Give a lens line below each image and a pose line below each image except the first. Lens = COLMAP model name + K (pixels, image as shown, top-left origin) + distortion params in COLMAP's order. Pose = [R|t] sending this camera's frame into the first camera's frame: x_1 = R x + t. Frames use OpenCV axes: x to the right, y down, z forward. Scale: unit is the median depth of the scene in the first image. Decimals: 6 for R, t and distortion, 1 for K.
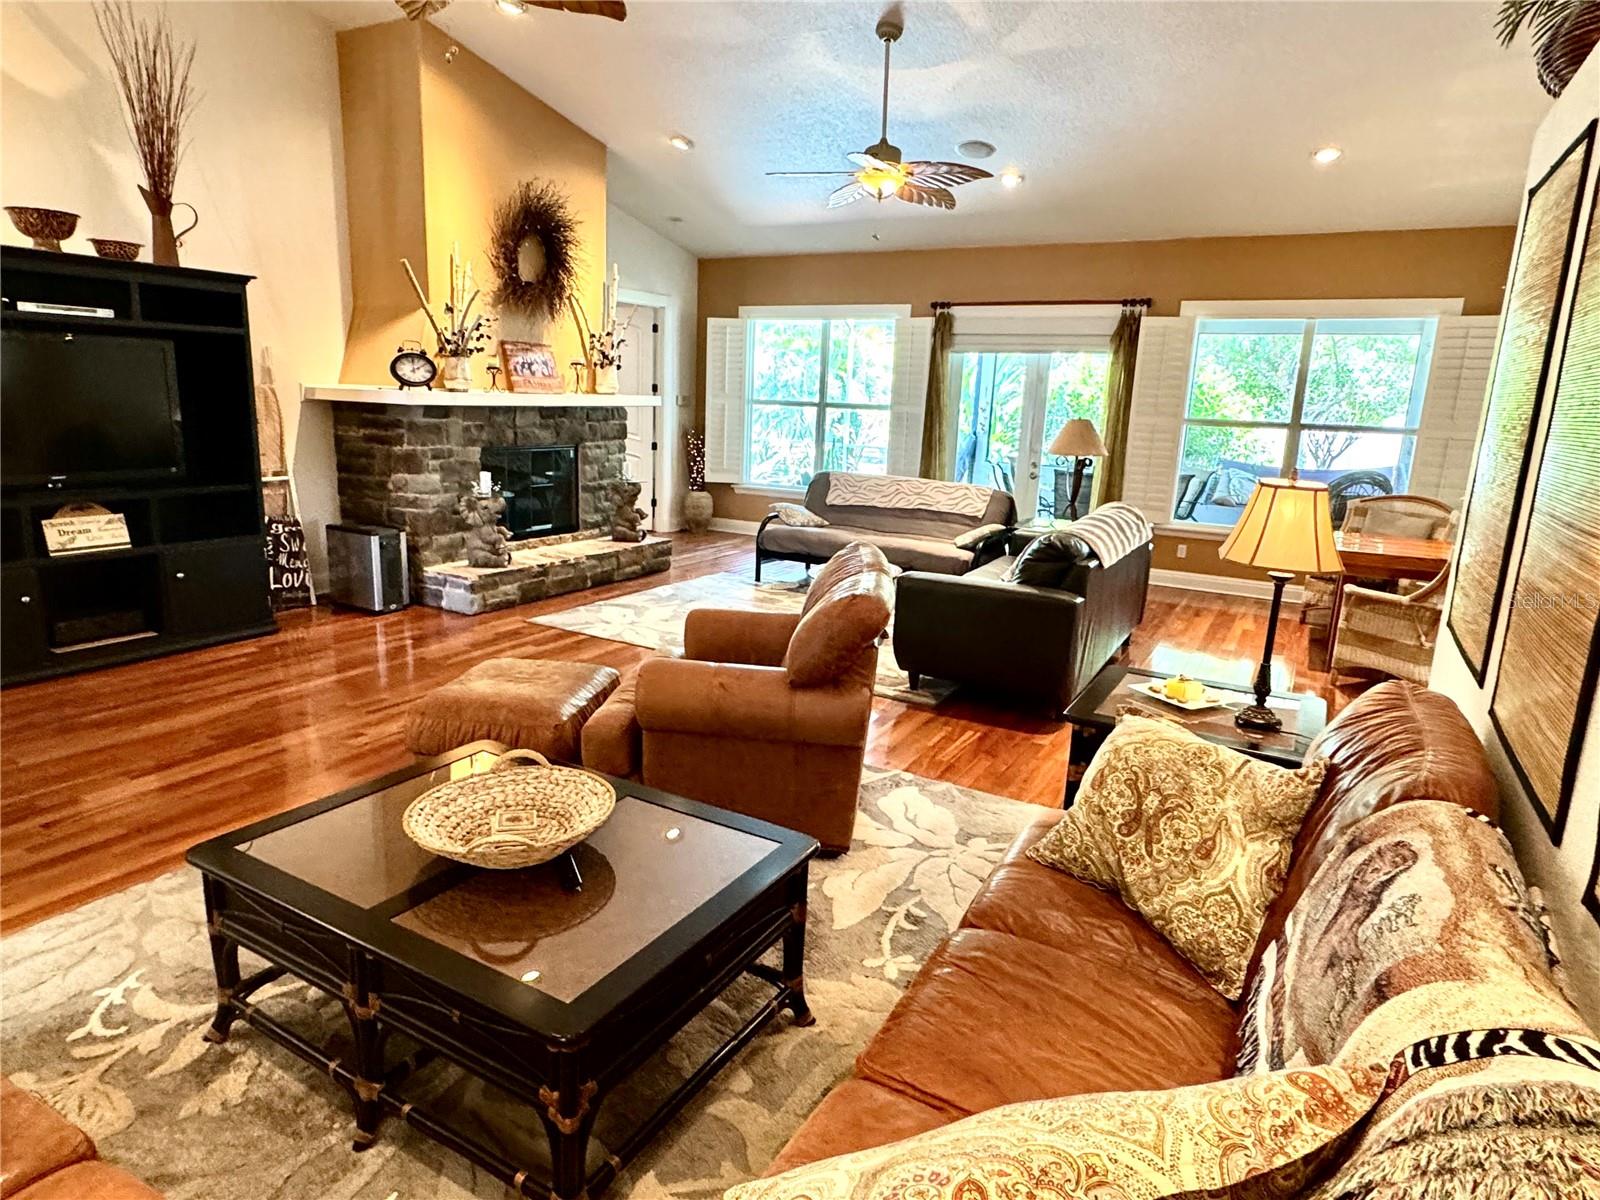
lens RADIAL K [[944.7, 0, 798.4], [0, 944.7, 601.1], [0, 0, 1]] dist [0.007800, -0.000052]
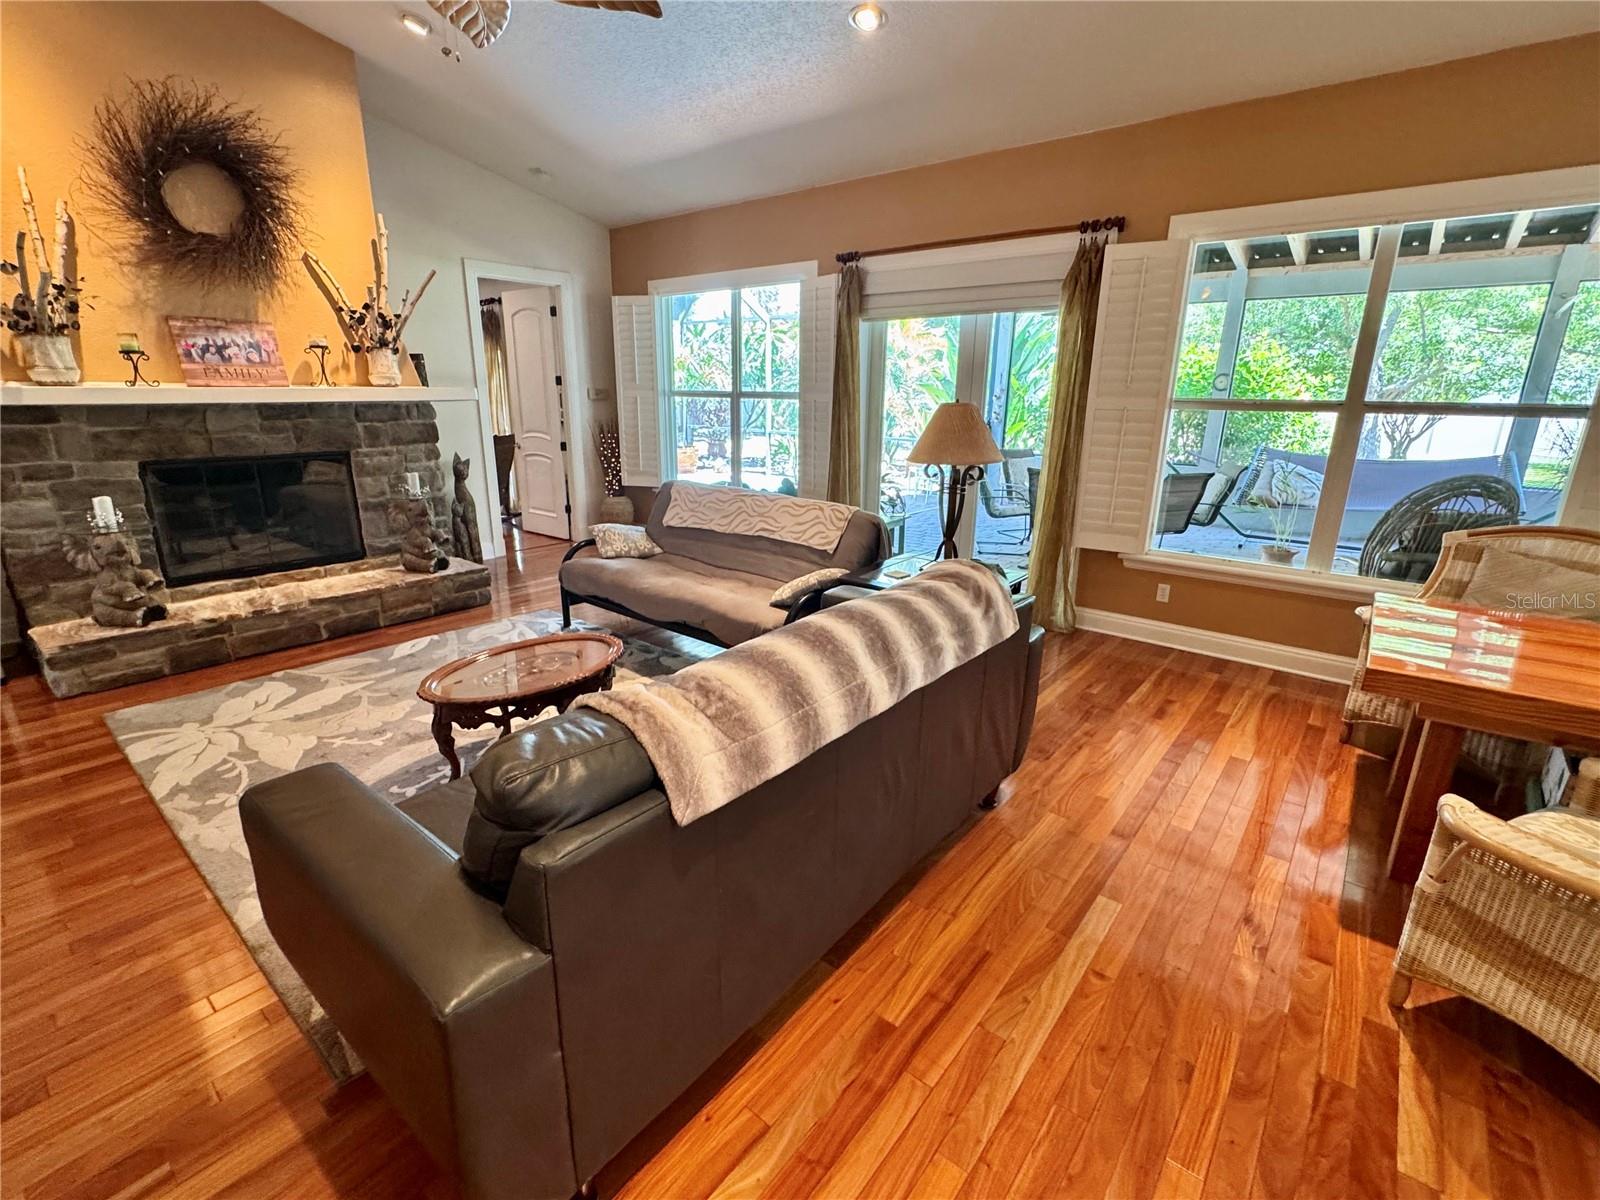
lens RADIAL K [[728.8, 0, 803.4], [0, 728.8, 597.1], [0, 0, 1]] dist [0.002567, -0.000870]
pose [[0.984990, 0.020404, -0.171400, 0.249520], [-0.010538, 0.998245, 0.058279, -0.082413], [0.172289, -0.055598, 0.983476, 0.451658]]
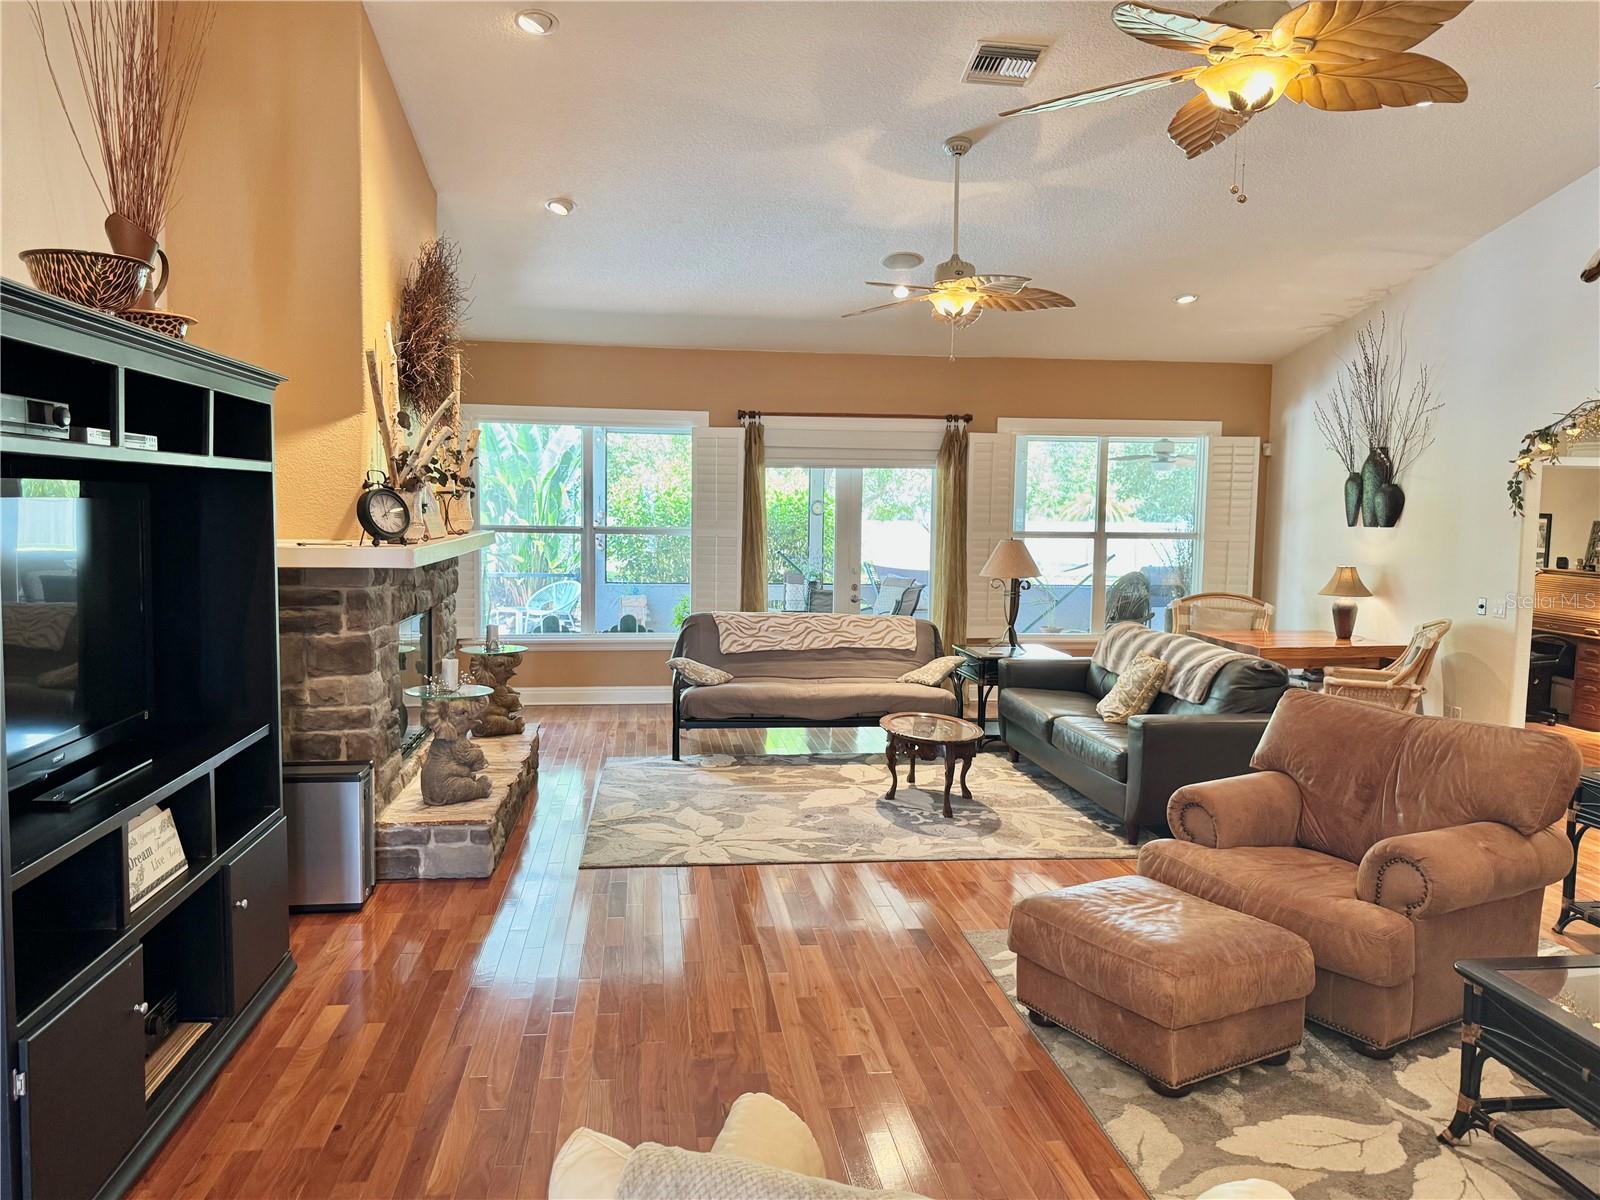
lens RADIAL K [[1160.6, 0, 790.8], [0, 1160.6, 591.2], [0, 0, 1]] dist [0.073577, -0.001230]
pose [[0.805150, -0.072444, 0.588631, -0.521062], [0.146381, 0.986079, -0.078867, -0.069811], [-0.574723, 0.149664, 0.804546, 0.158014]]
